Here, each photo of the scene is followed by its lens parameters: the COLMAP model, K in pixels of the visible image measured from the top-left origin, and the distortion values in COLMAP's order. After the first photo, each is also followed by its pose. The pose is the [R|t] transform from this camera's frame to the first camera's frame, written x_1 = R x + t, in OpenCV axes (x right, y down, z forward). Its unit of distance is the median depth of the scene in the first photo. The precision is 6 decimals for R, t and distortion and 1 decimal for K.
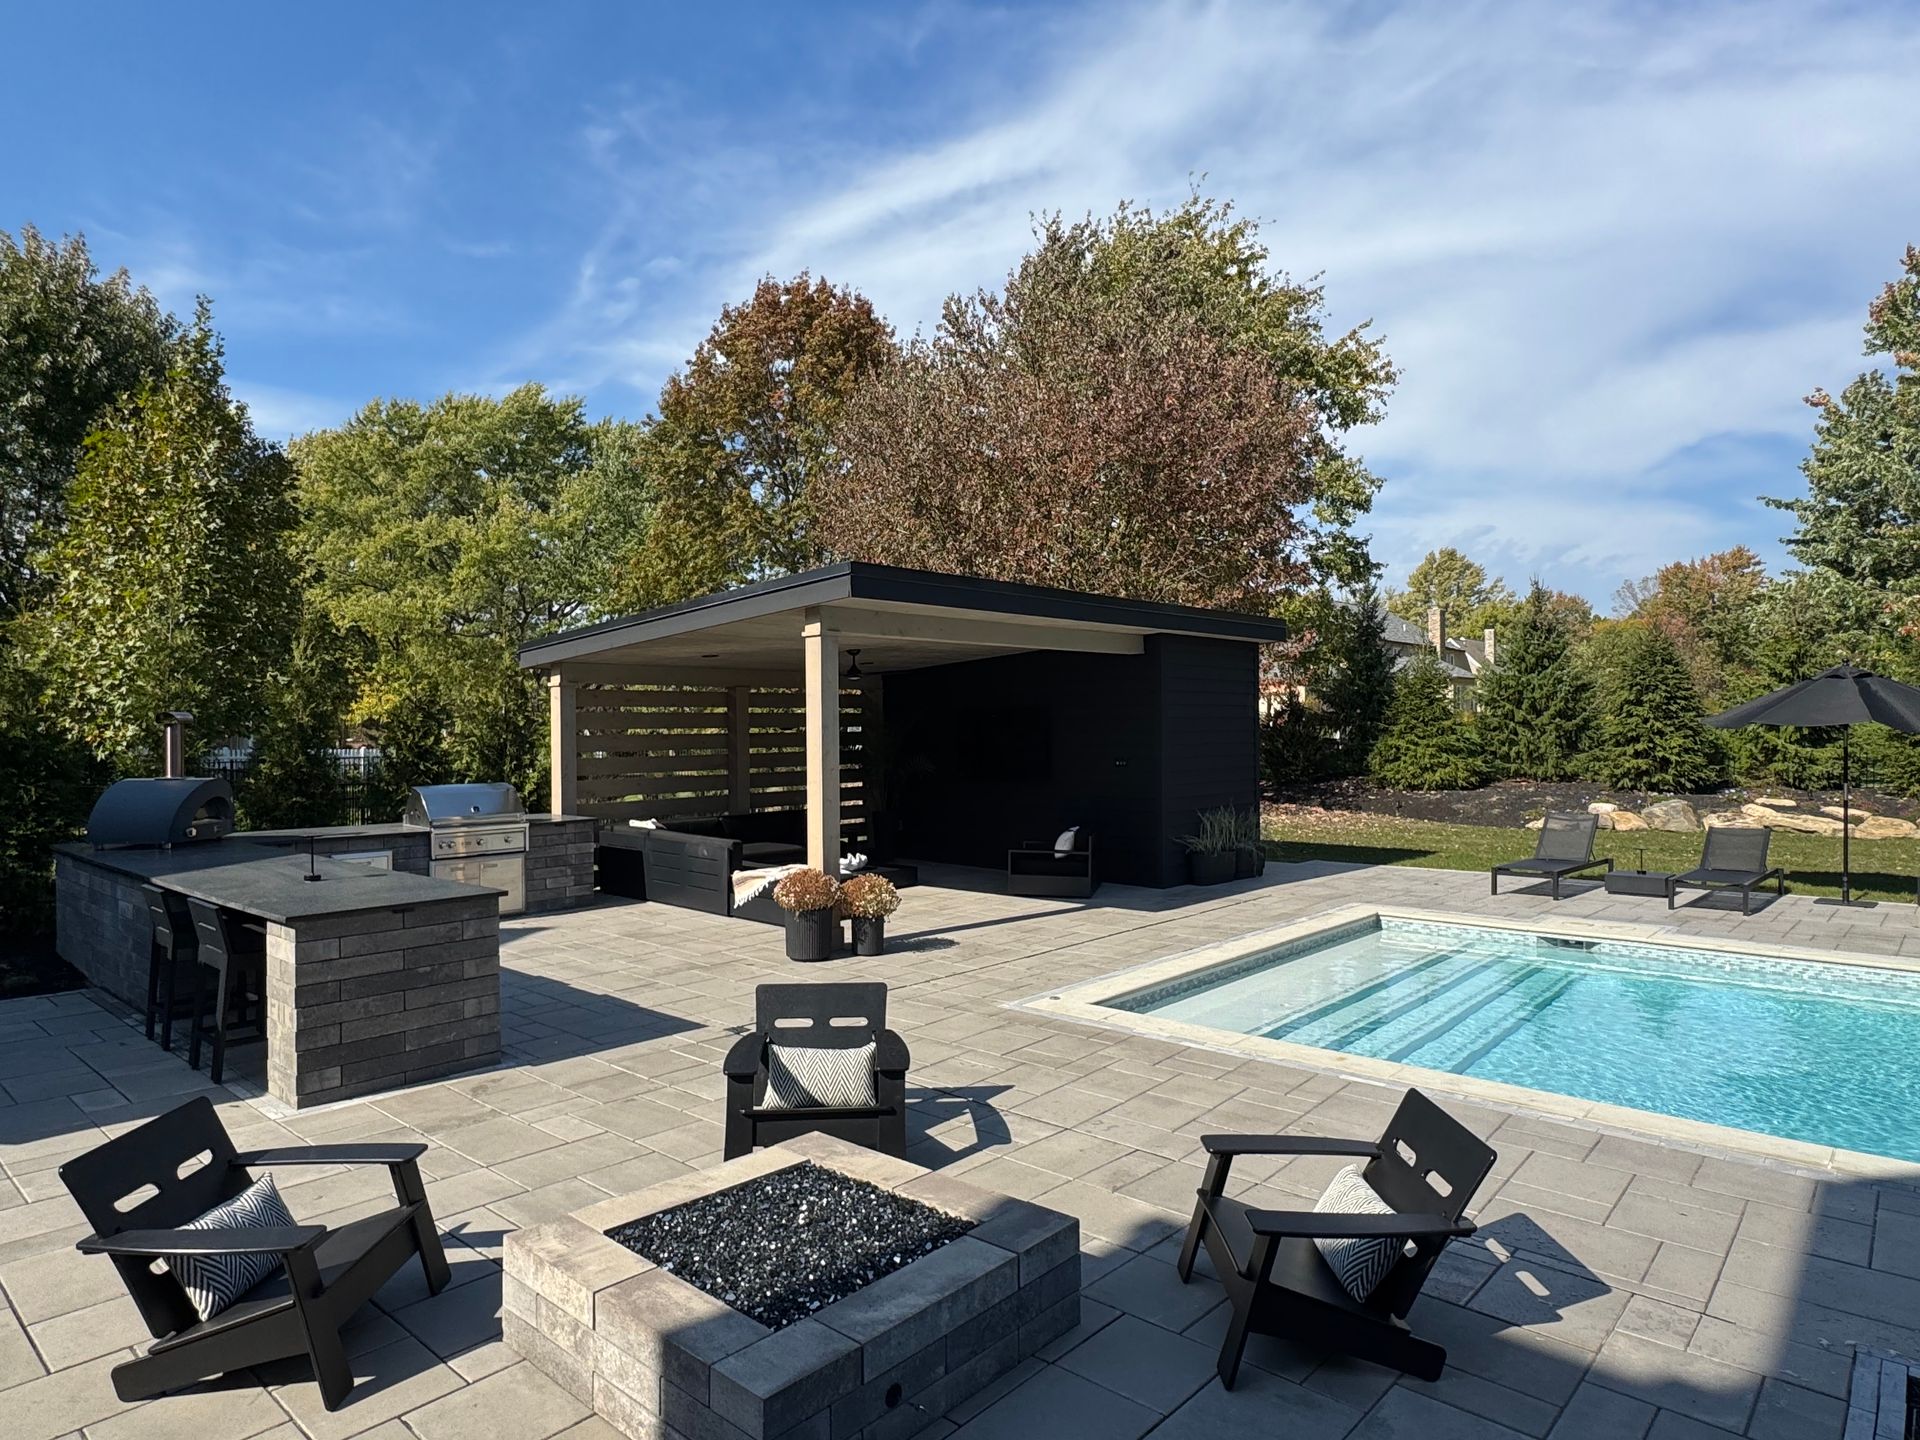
lens RADIAL K [[1128.5, 0, 970.6], [0, 1128.5, 726.0], [0, 0, 1]] dist [0.000157, 0.001500]
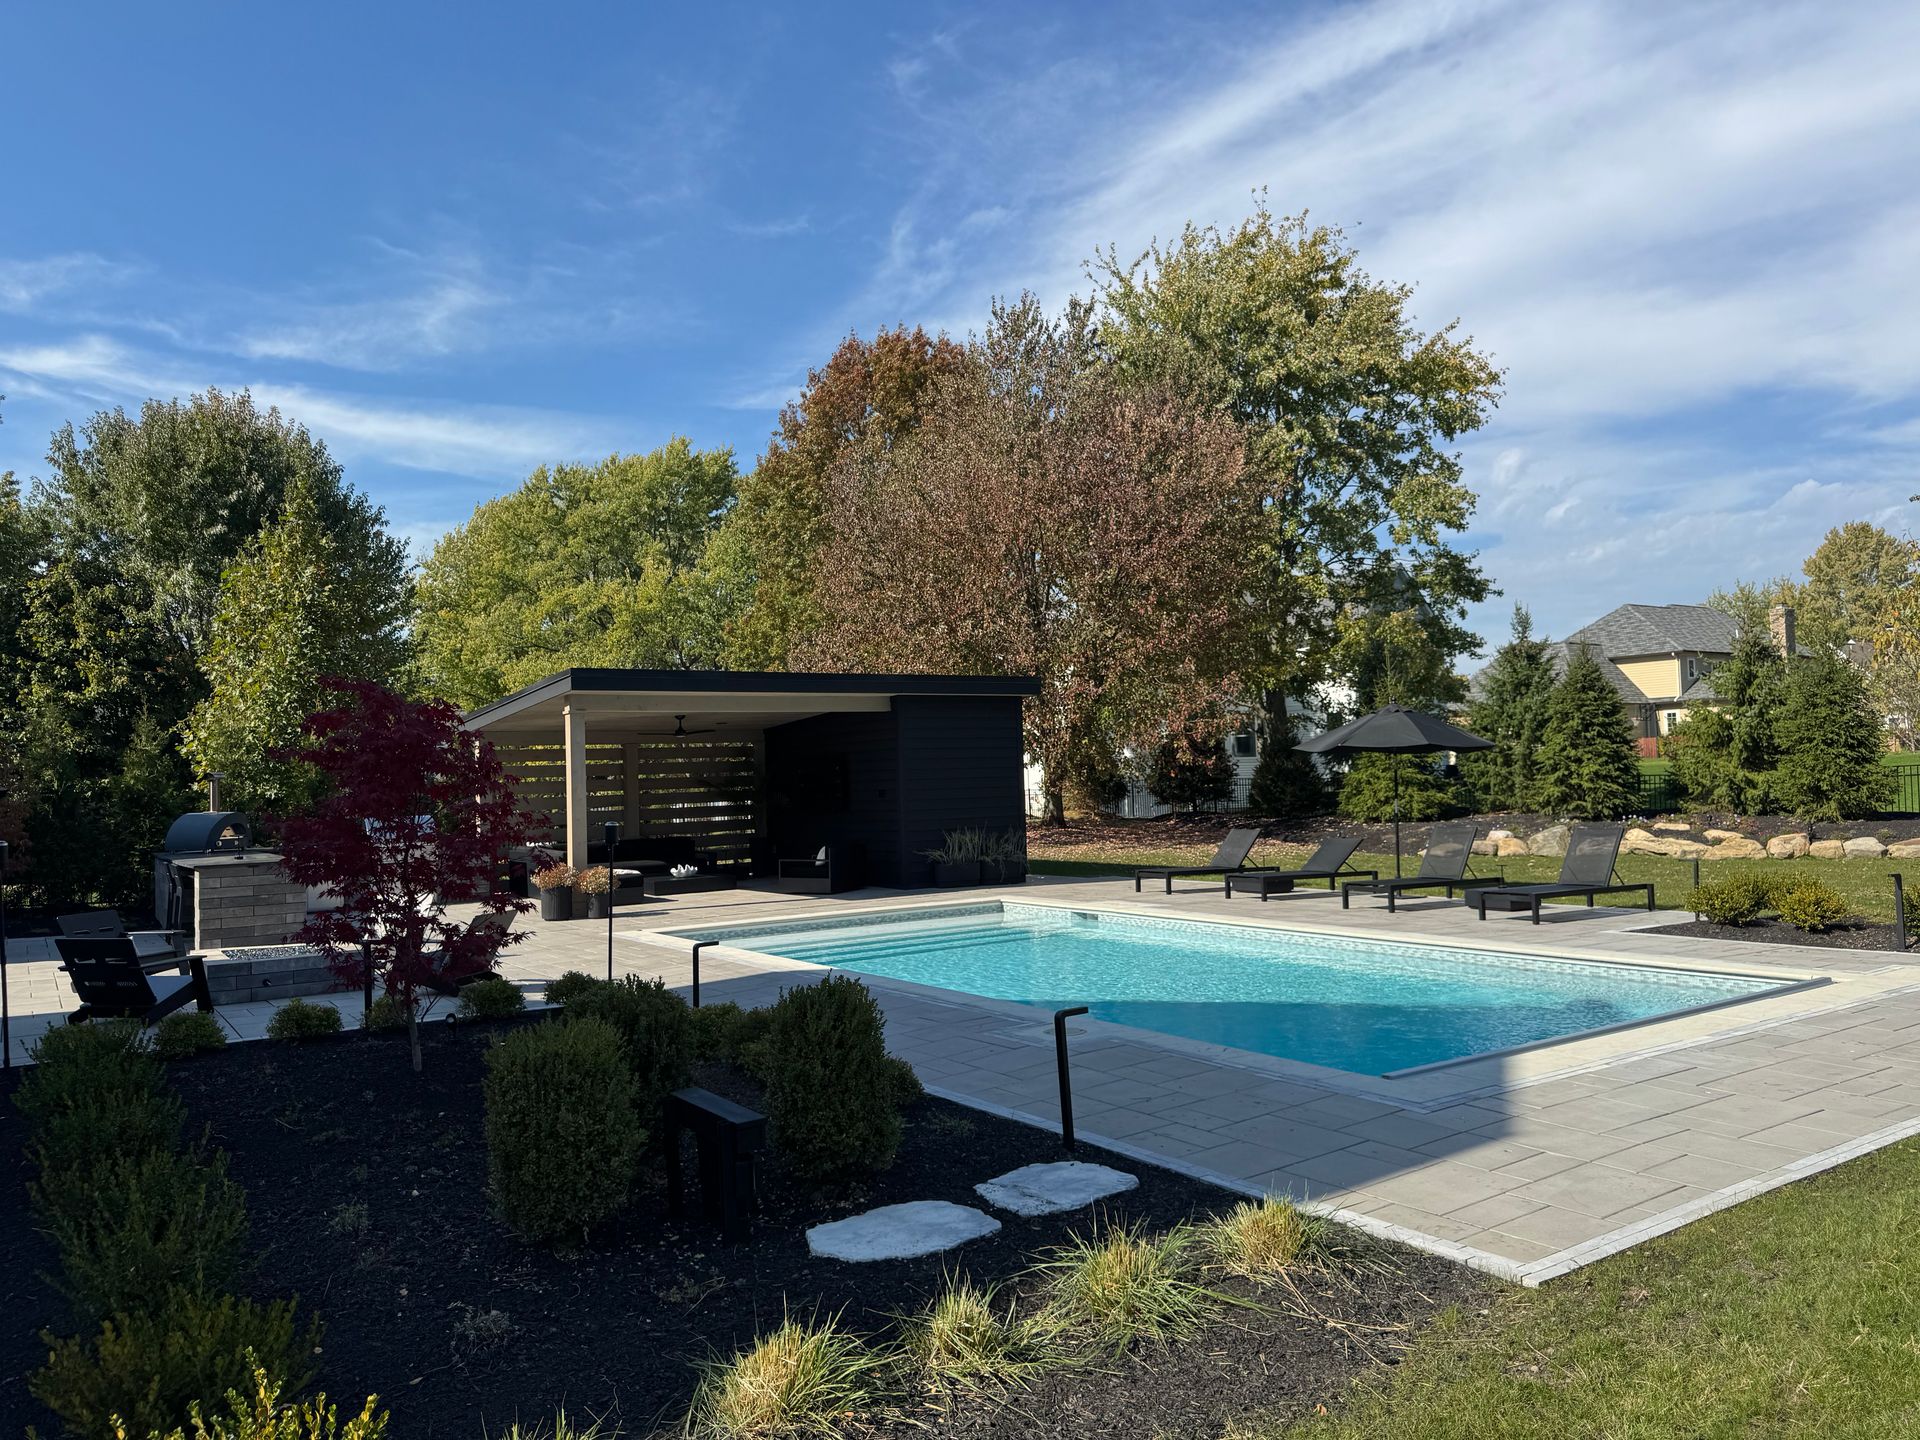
lens RADIAL K [[1327.7, 0, 955.5], [0, 1327.7, 754.6], [0, 0, 1]] dist [0.093207, -0.112398]
pose [[0.971258, -0.026265, -0.236576, 0.390200], [0.022906, 0.999594, -0.016938, 0.009445], [0.236925, 0.011032, 0.971465, -0.318460]]
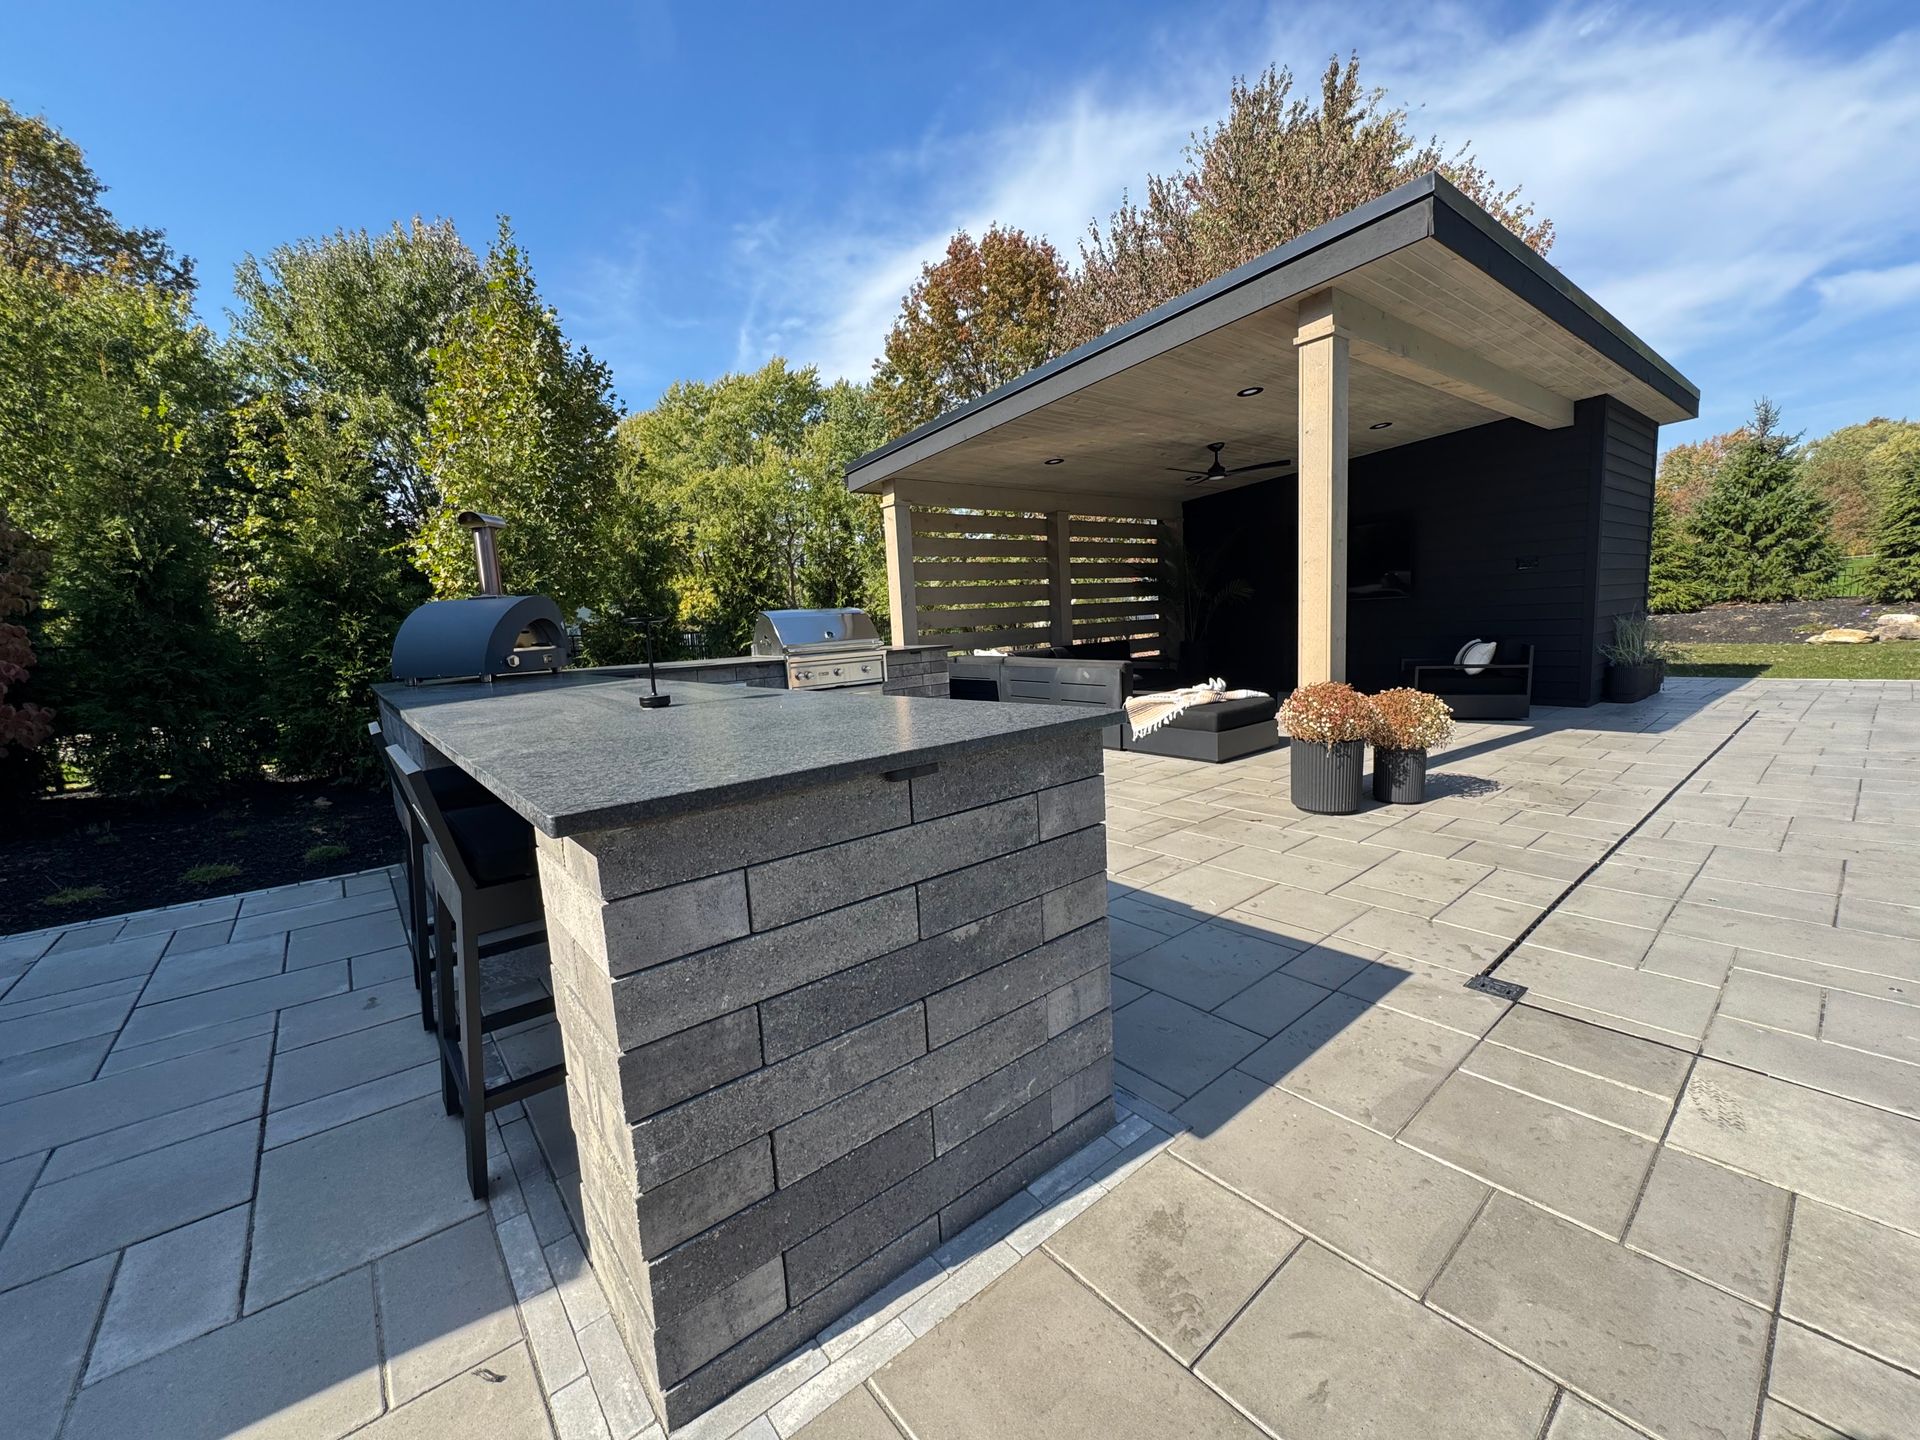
lens RADIAL K [[770.9, 0, 972.4], [0, 770.9, 720.3], [0, 0, 1]] dist [0.002349, 0.000171]
pose [[0.988860, -0.025745, -0.146607, -0.133892], [0.045562, 0.990005, 0.133468, 0.035462], [0.141705, -0.138661, 0.980149, 0.232698]]
